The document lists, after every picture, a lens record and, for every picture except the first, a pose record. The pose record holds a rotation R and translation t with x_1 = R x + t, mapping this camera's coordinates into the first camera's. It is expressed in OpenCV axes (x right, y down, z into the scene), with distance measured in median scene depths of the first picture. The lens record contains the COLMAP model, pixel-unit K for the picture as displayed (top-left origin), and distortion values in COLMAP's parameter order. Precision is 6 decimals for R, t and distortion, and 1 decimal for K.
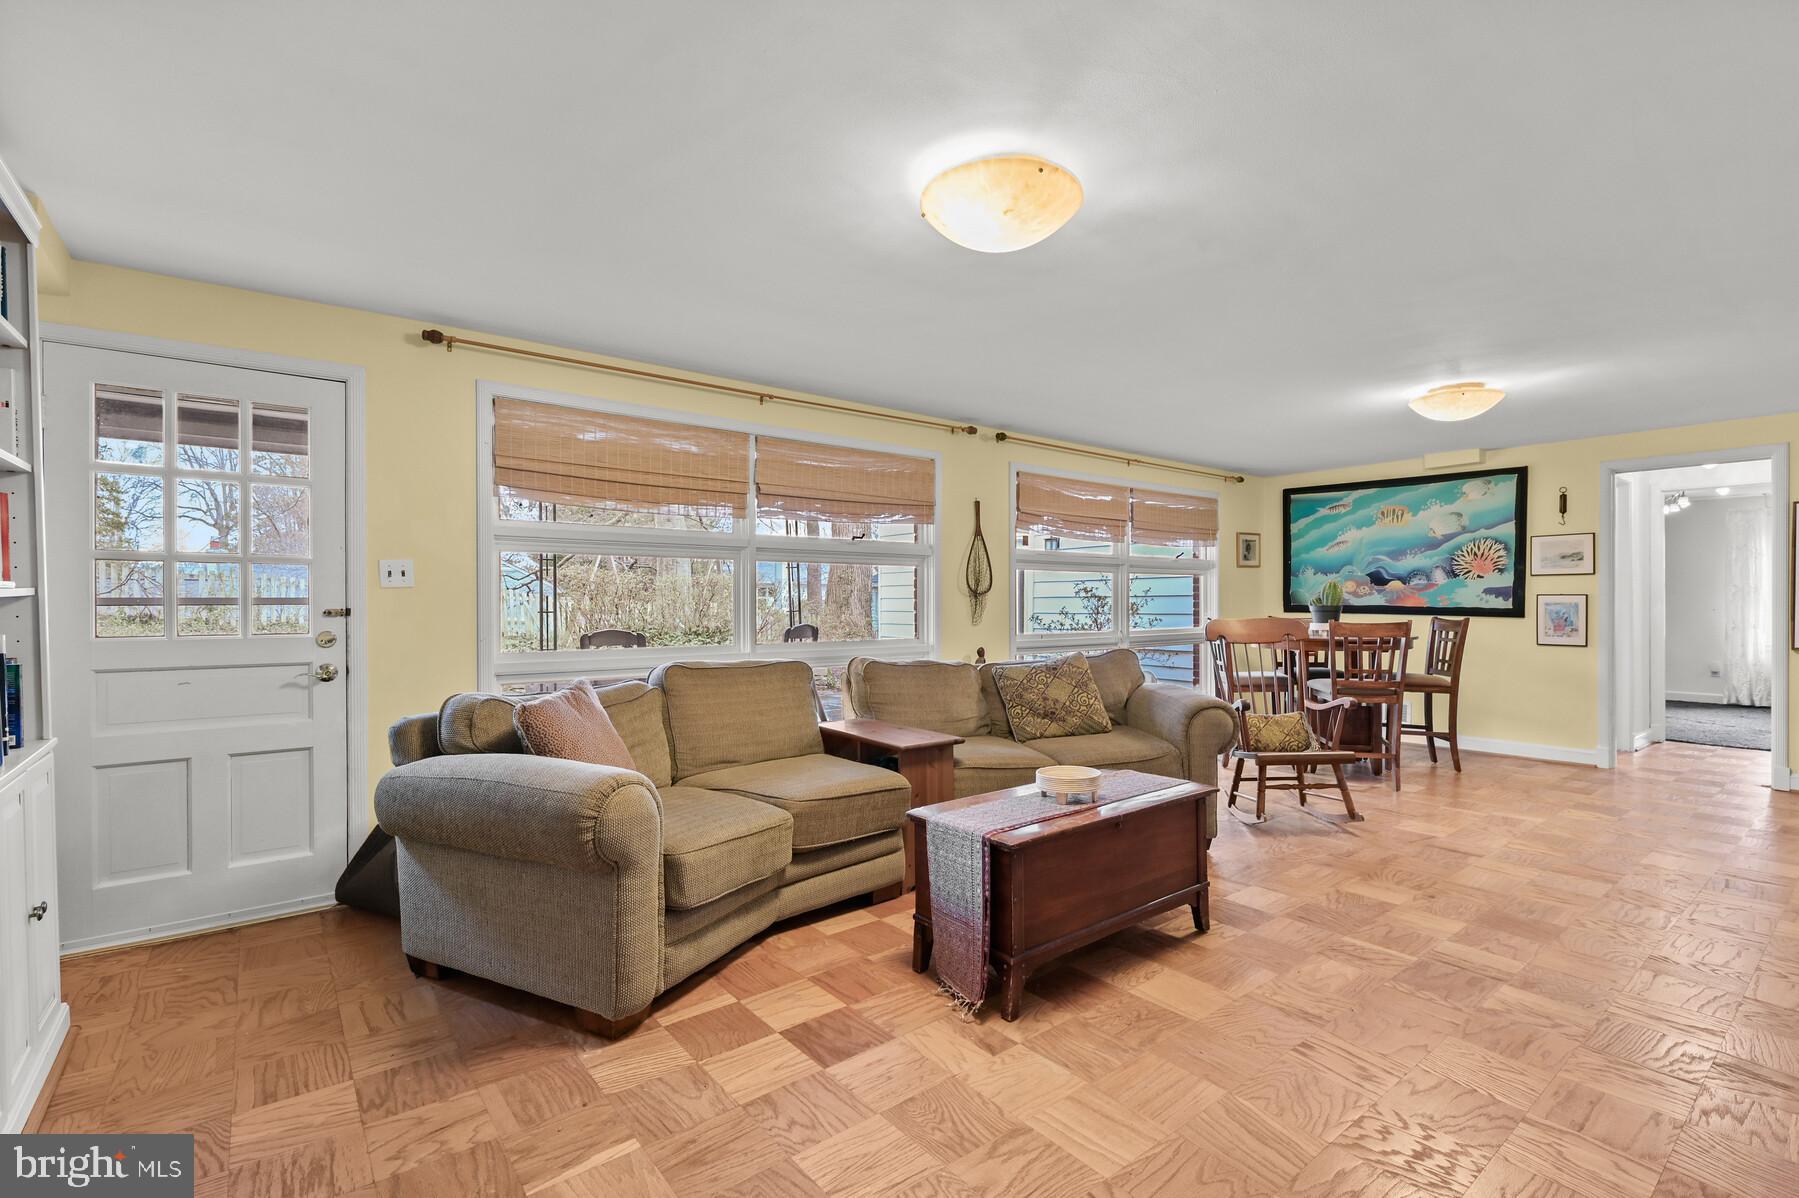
lens RADIAL K [[828.0, 0, 899.5], [0, 828.0, 599.0], [0, 0, 1]] dist [-0.020134, -0.000232]
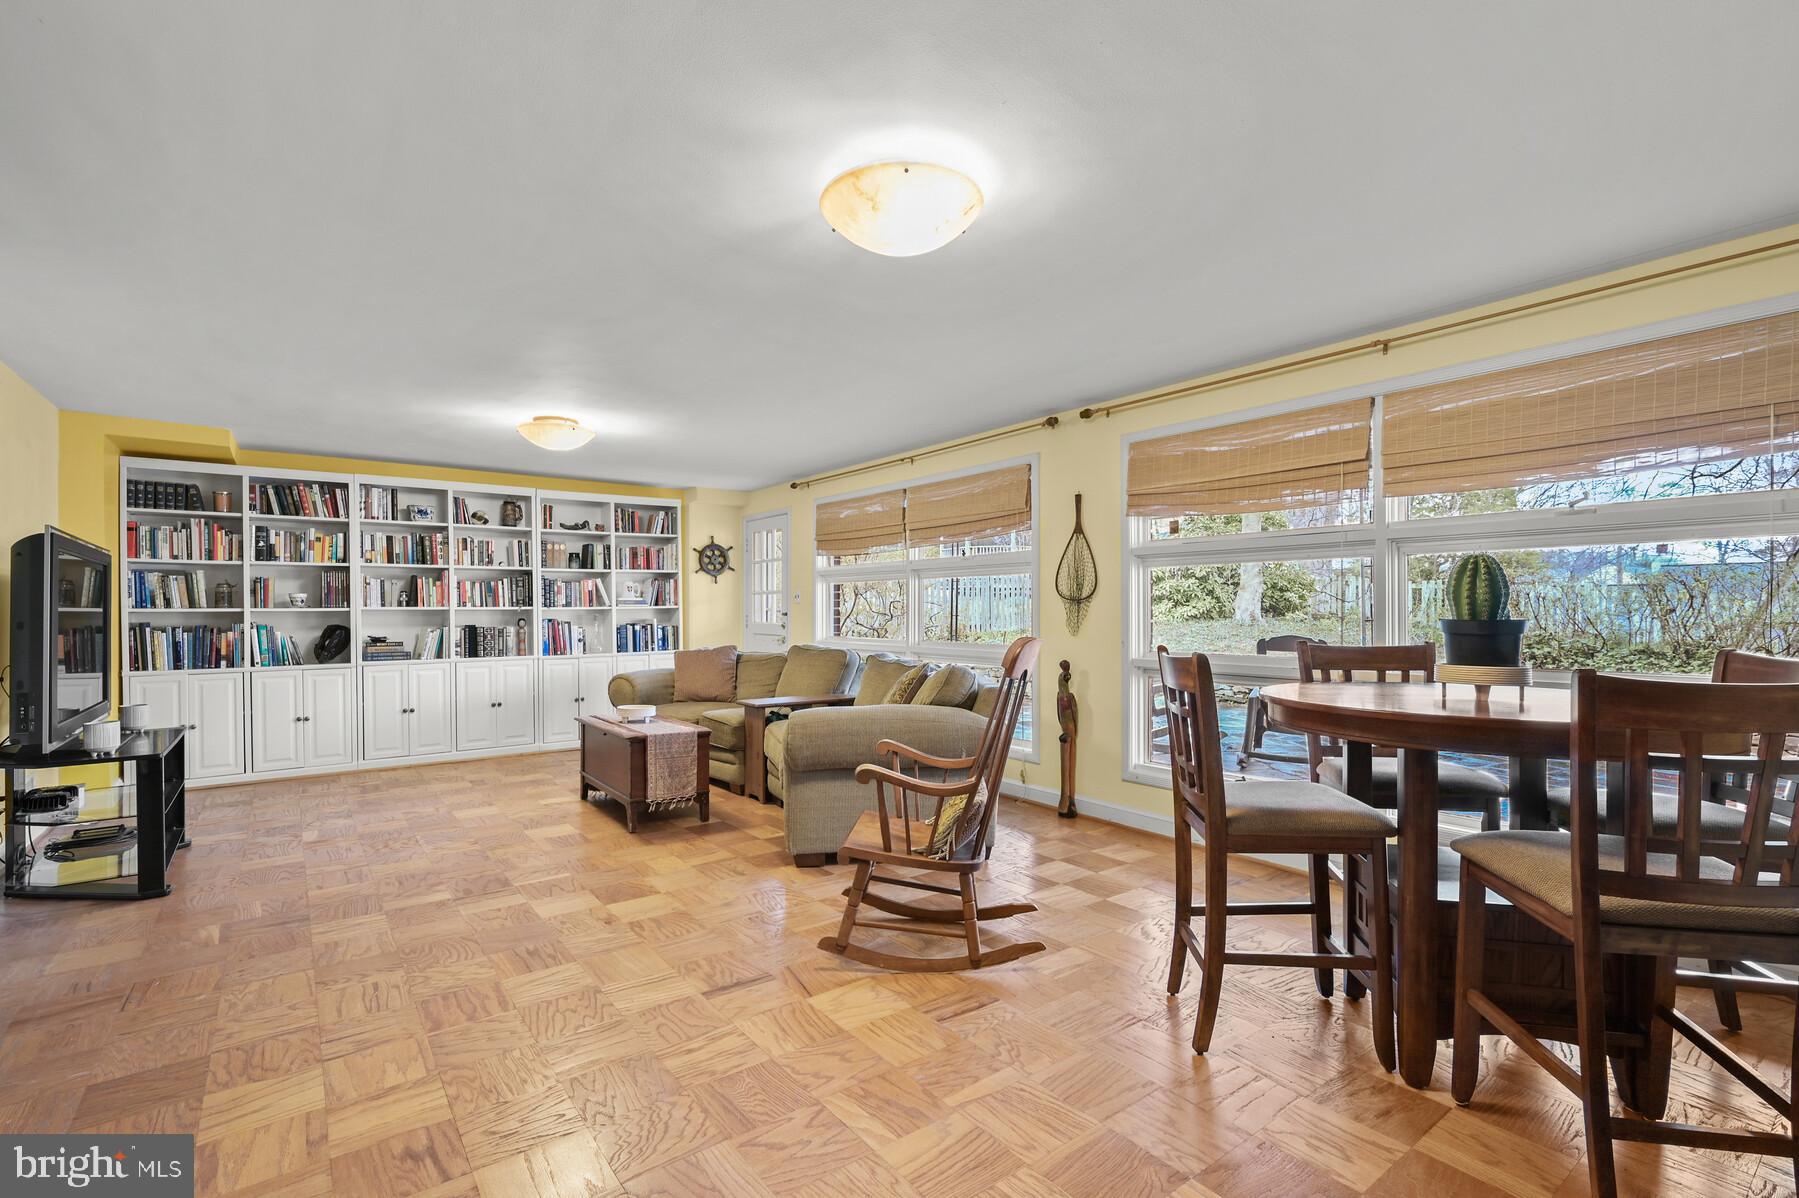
lens RADIAL K [[813.7, 0, 899.5], [0, 813.7, 599.0], [0, 0, 1]] dist [0.002336, 0.000070]
pose [[-0.021367, -0.003564, -0.999765, 1.186501], [0.019710, 0.999798, -0.003985, -0.007727], [0.999577, -0.019790, -0.021293, 1.011189]]
